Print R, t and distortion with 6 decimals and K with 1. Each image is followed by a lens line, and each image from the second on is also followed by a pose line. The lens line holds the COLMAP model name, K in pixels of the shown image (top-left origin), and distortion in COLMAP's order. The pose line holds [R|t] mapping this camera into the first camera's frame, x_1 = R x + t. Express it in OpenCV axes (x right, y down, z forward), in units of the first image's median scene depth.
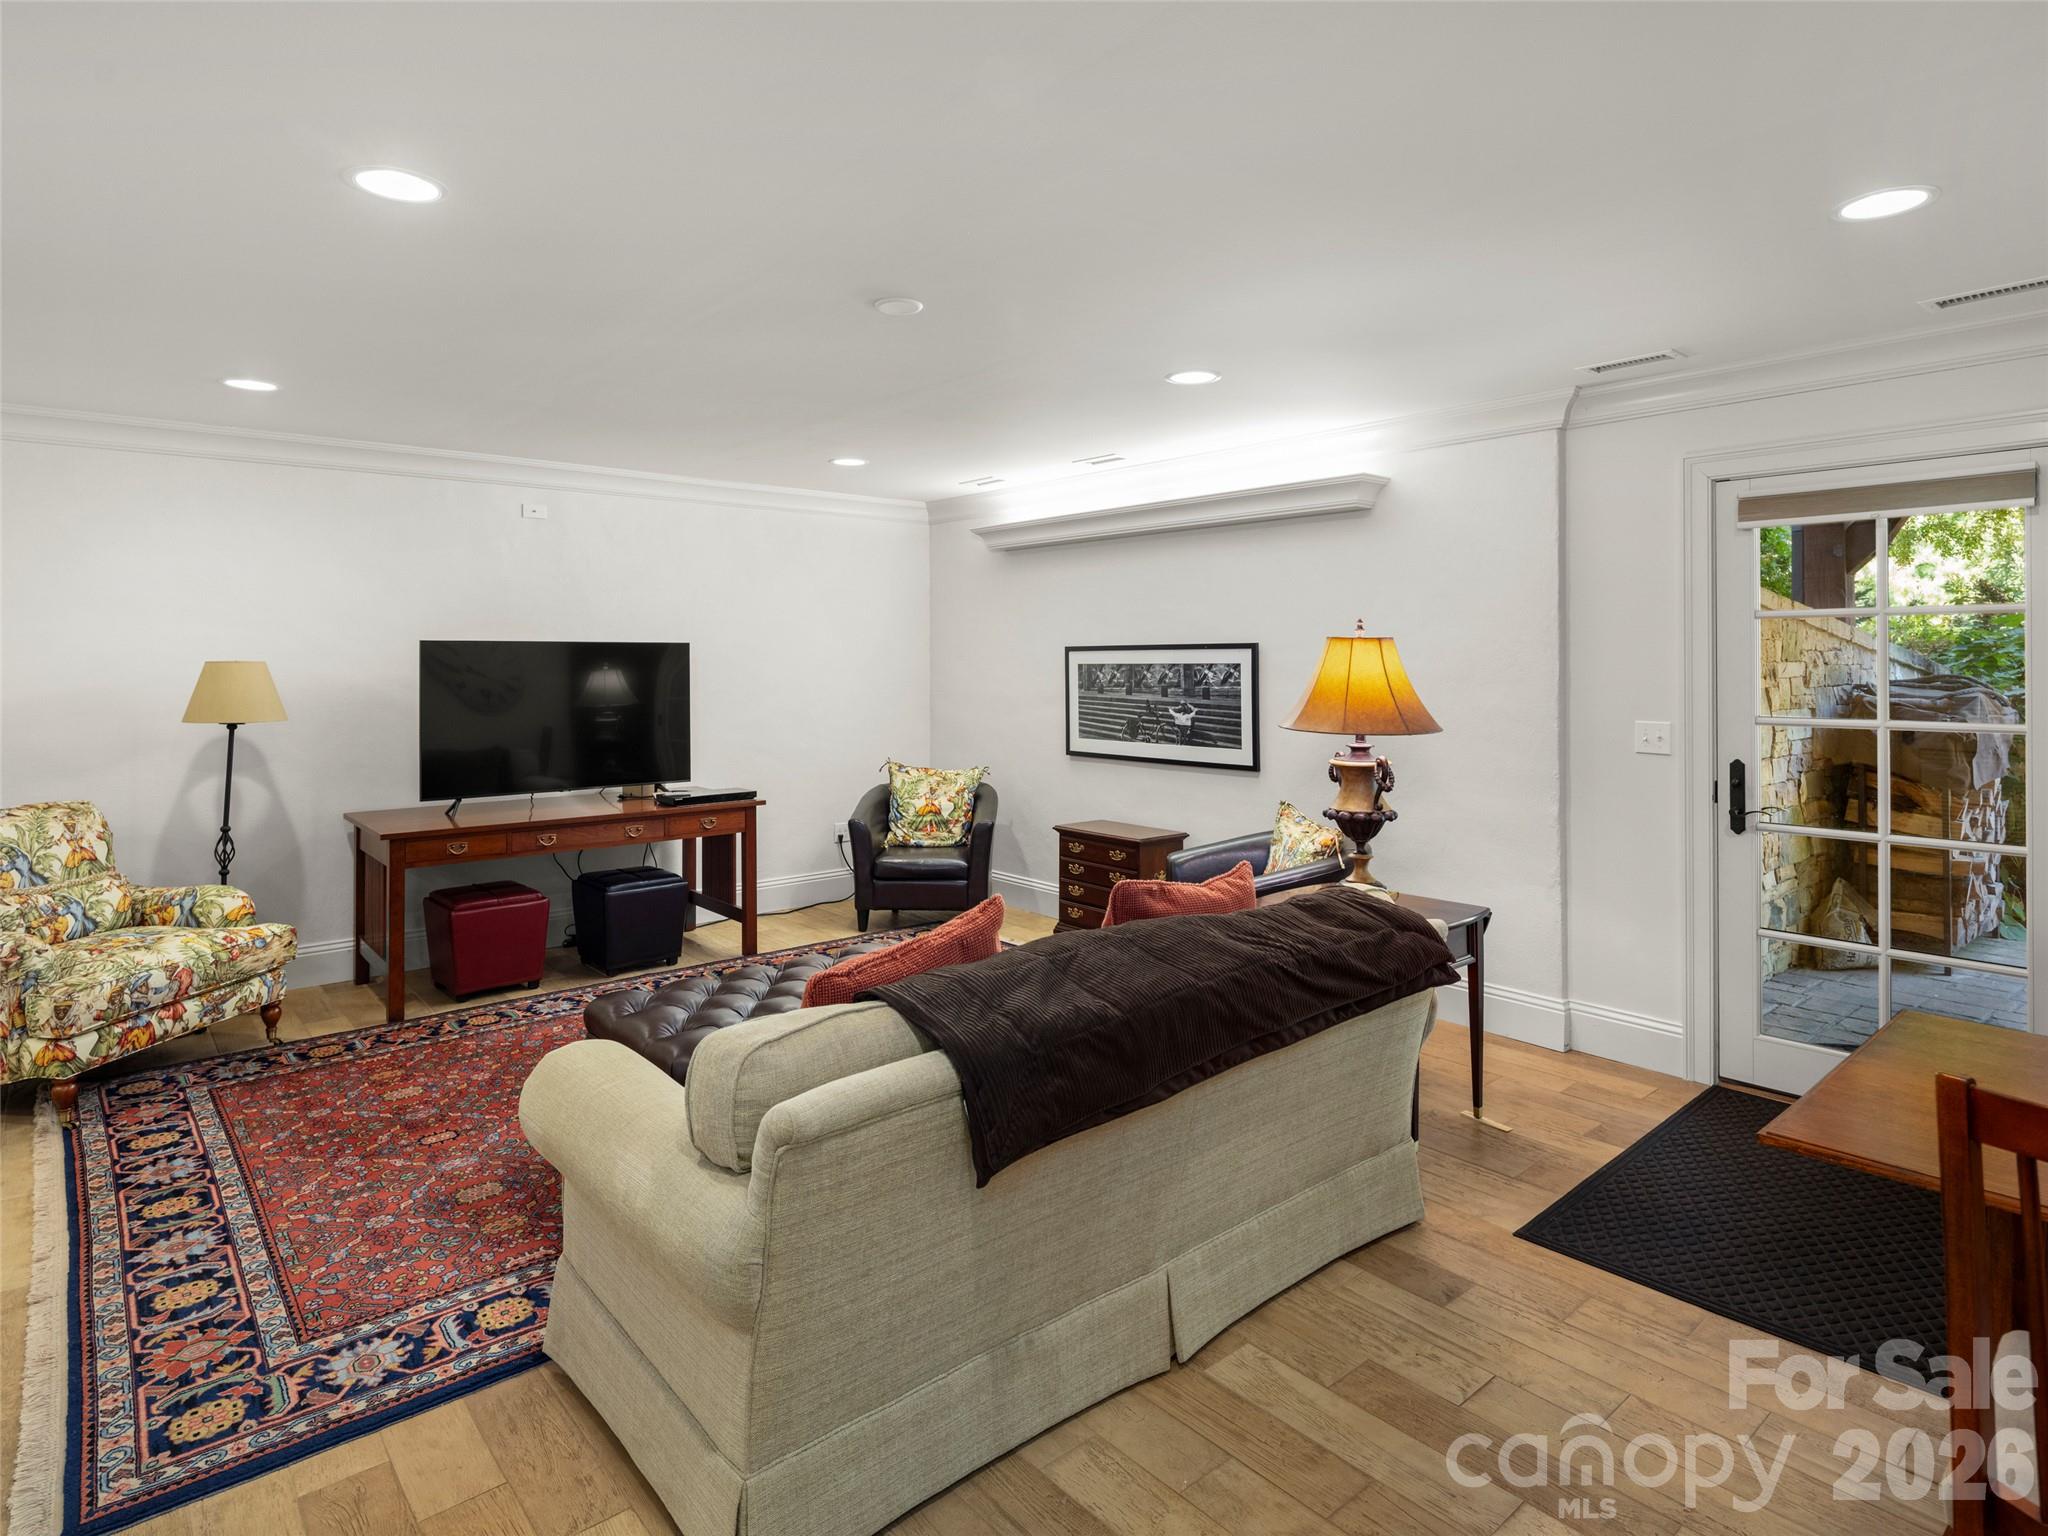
lens RADIAL K [[1120.8, 0, 1036.1], [0, 1120.8, 742.9], [0, 0, 1]] dist [0.004372, -0.001167]
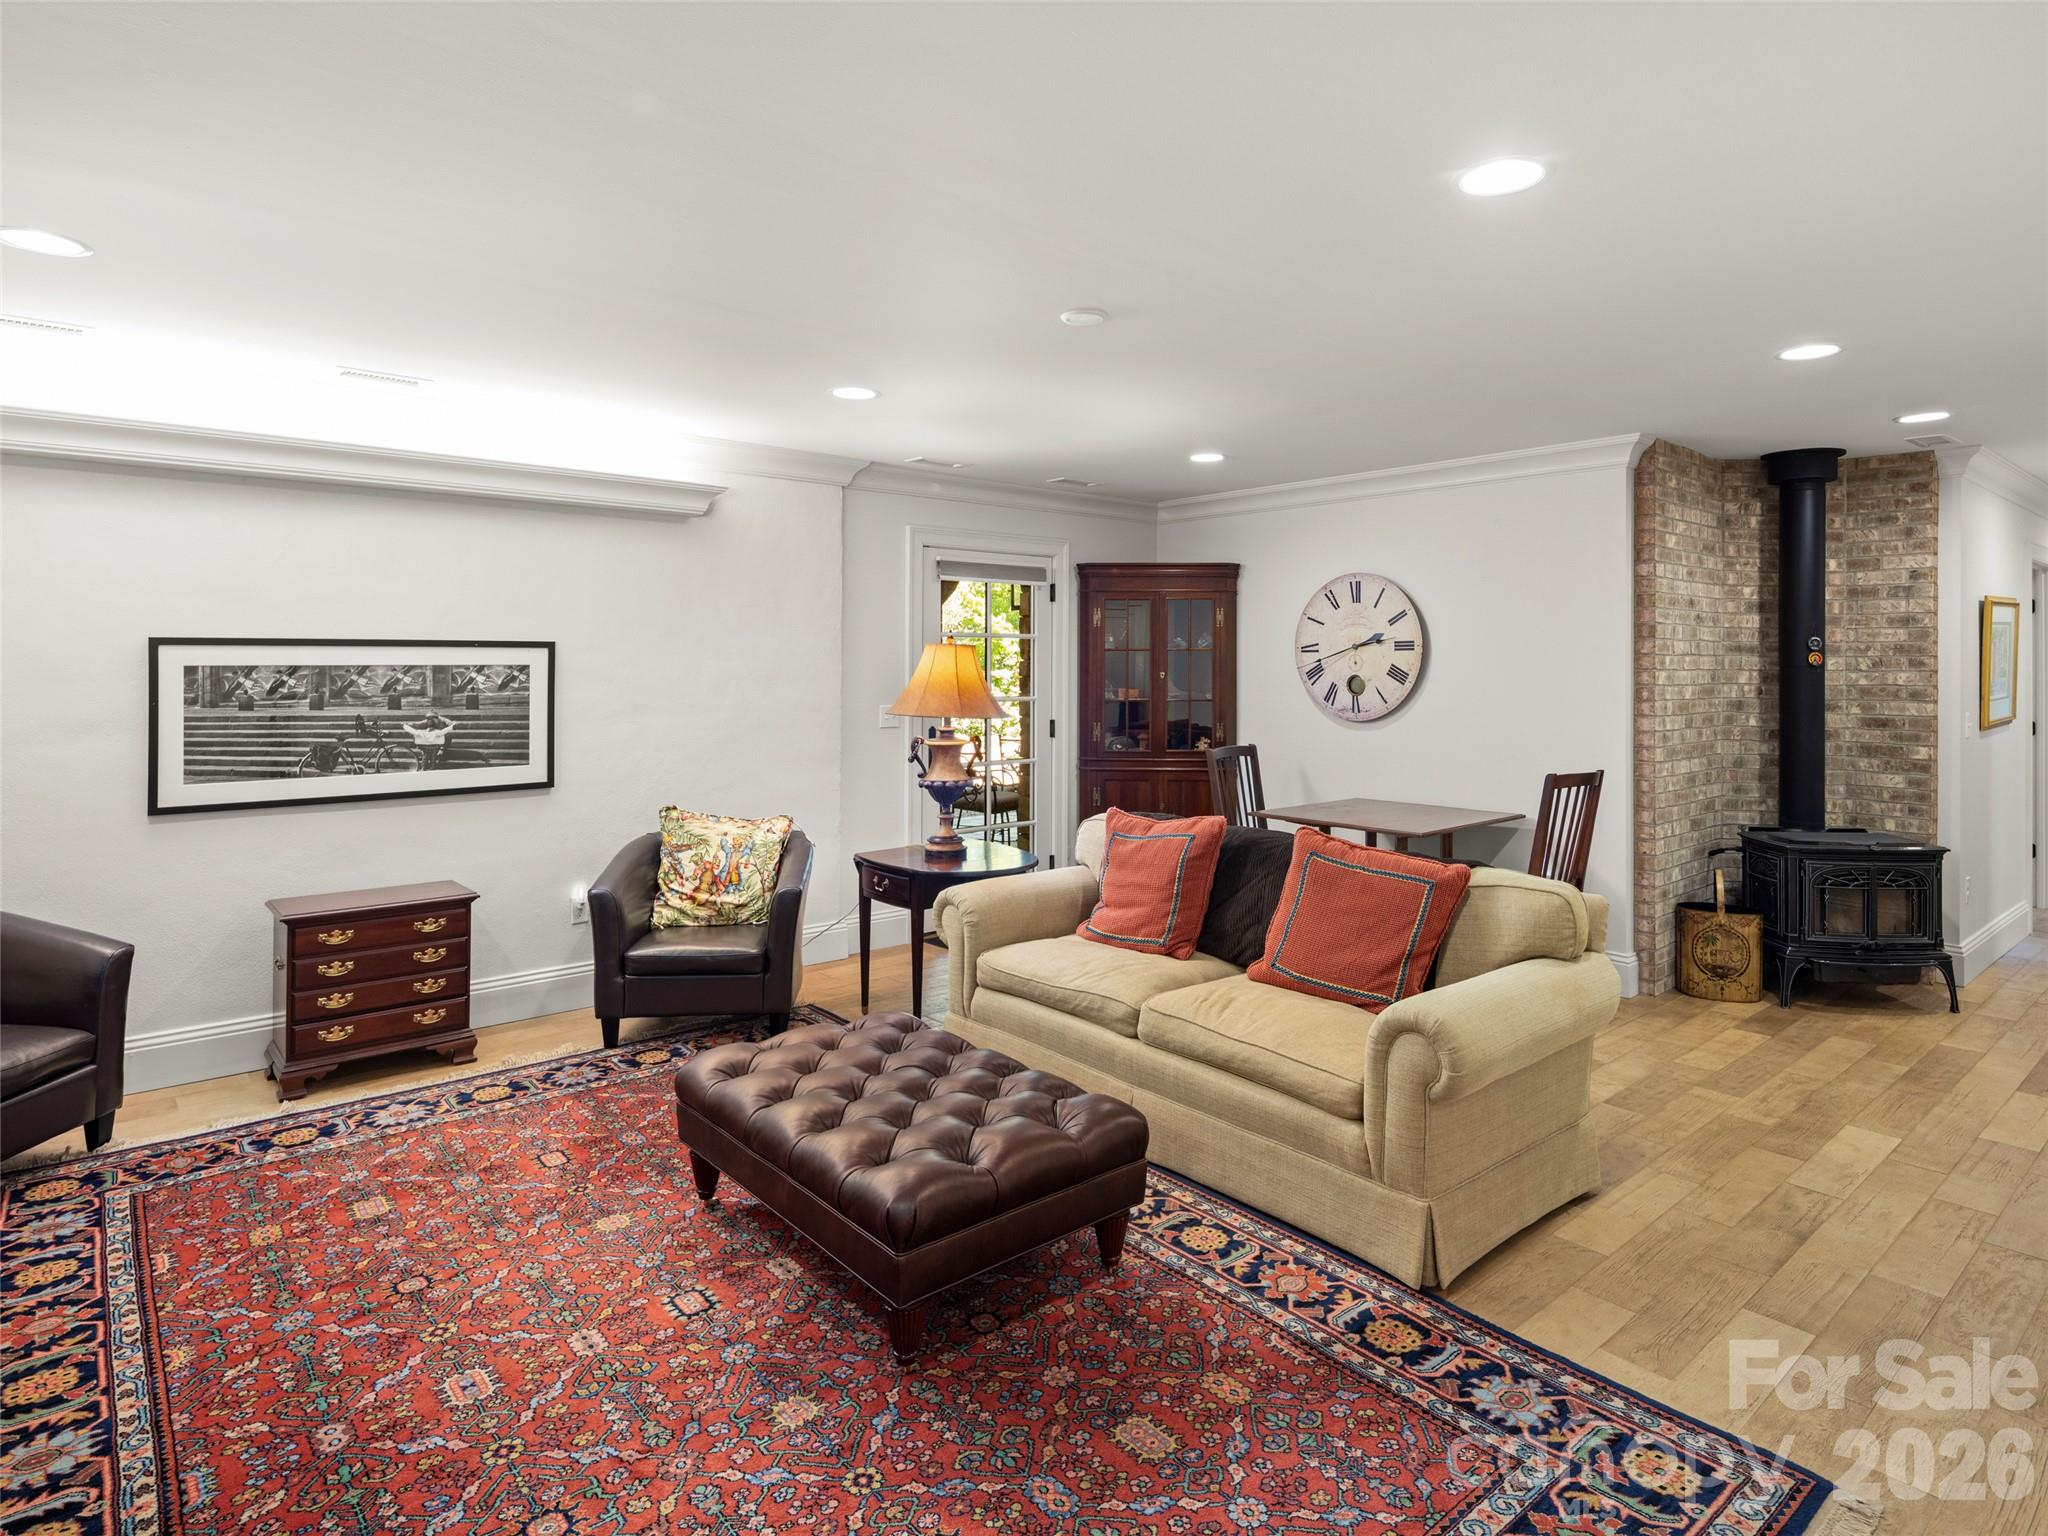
lens RADIAL K [[1120.8, 0, 1036.1], [0, 1120.8, 742.9], [0, 0, 1]] dist [0.004372, -0.001167]
pose [[0.014056, -0.068791, 0.997532, -0.669635], [0.072896, 0.995046, 0.067592, -0.040858], [-0.997240, 0.071766, 0.019001, 0.597031]]
